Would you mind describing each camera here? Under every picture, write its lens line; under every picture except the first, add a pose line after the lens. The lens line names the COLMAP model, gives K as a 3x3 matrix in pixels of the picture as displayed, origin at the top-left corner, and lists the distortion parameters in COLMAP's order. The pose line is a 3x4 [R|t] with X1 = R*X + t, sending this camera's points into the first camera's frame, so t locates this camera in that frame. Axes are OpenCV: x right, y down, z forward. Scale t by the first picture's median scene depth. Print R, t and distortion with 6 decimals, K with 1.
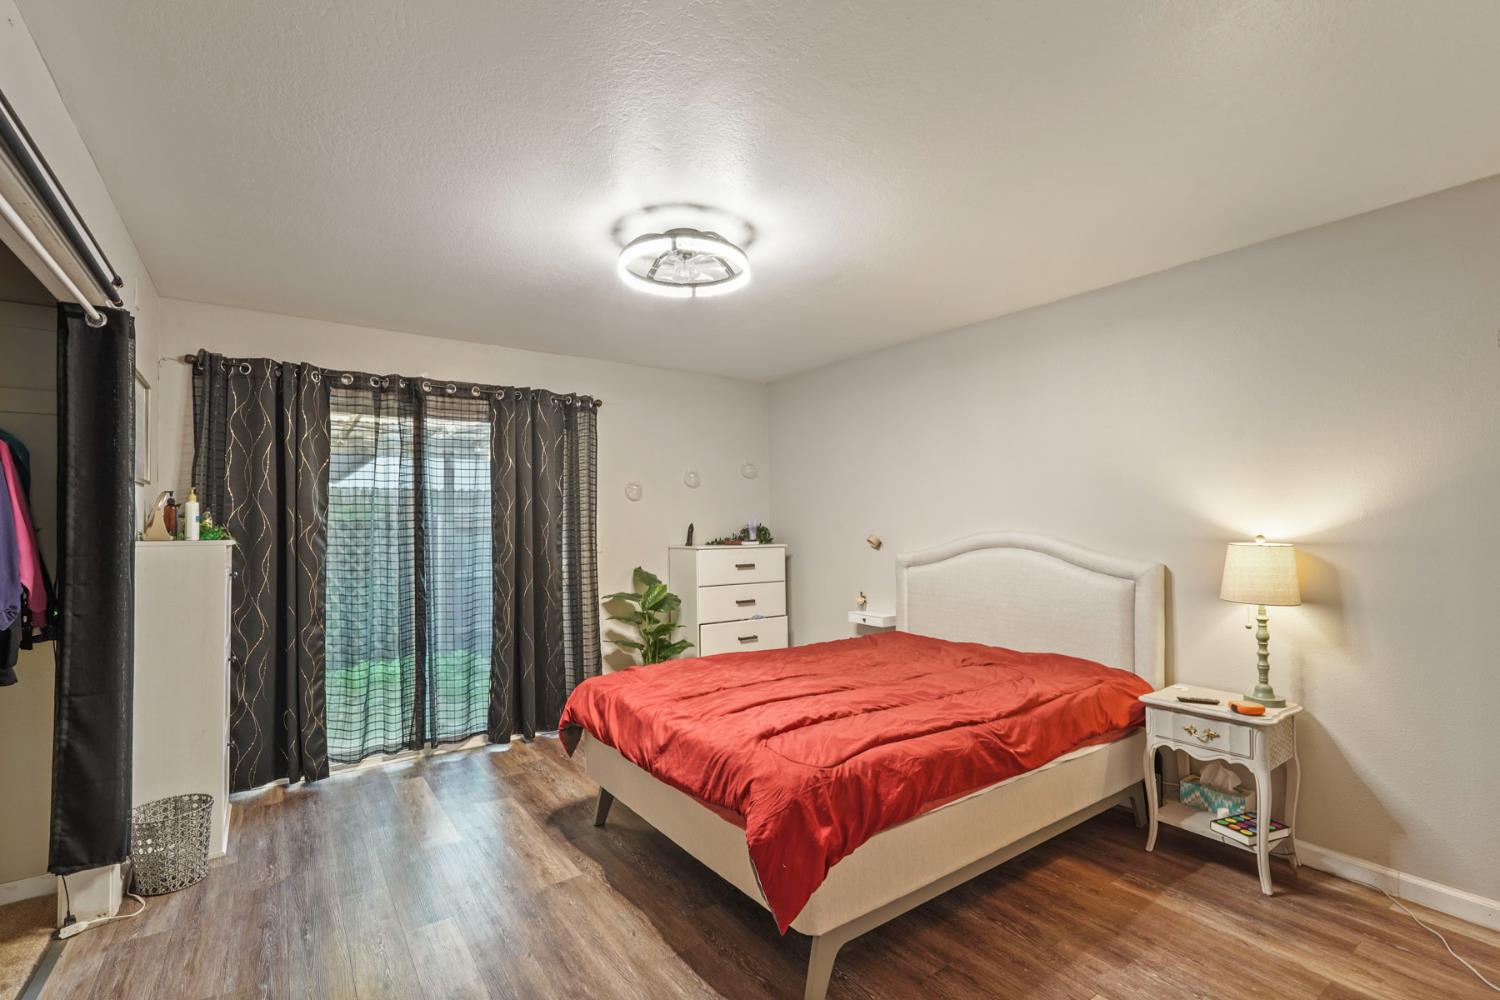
lens RADIAL K [[666.3, 0, 750.0], [0, 666.3, 500.0], [0, 0, 1]] dist [-0.004628, 0.000246]
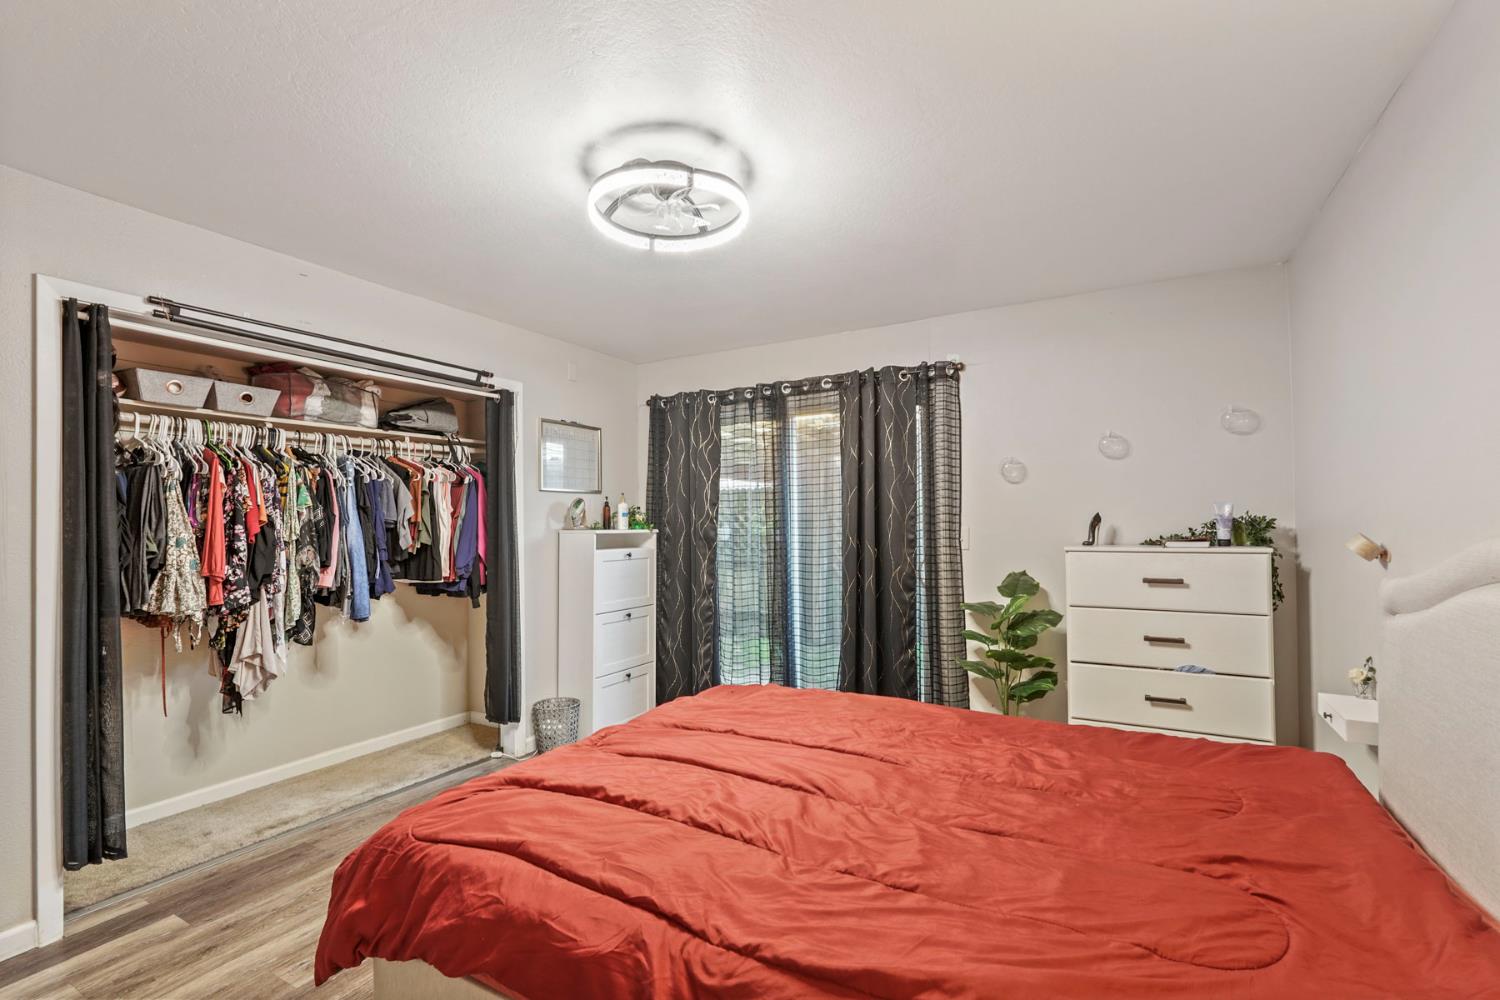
lens RADIAL K [[666.3, 0, 750.0], [0, 666.3, 500.0], [0, 0, 1]] dist [-0.004628, 0.000246]
pose [[0.427939, -0.025577, -0.903445, 0.465710], [0.043269, 0.999033, -0.007787, 0.015553], [0.902771, -0.035759, 0.428632, 0.485507]]
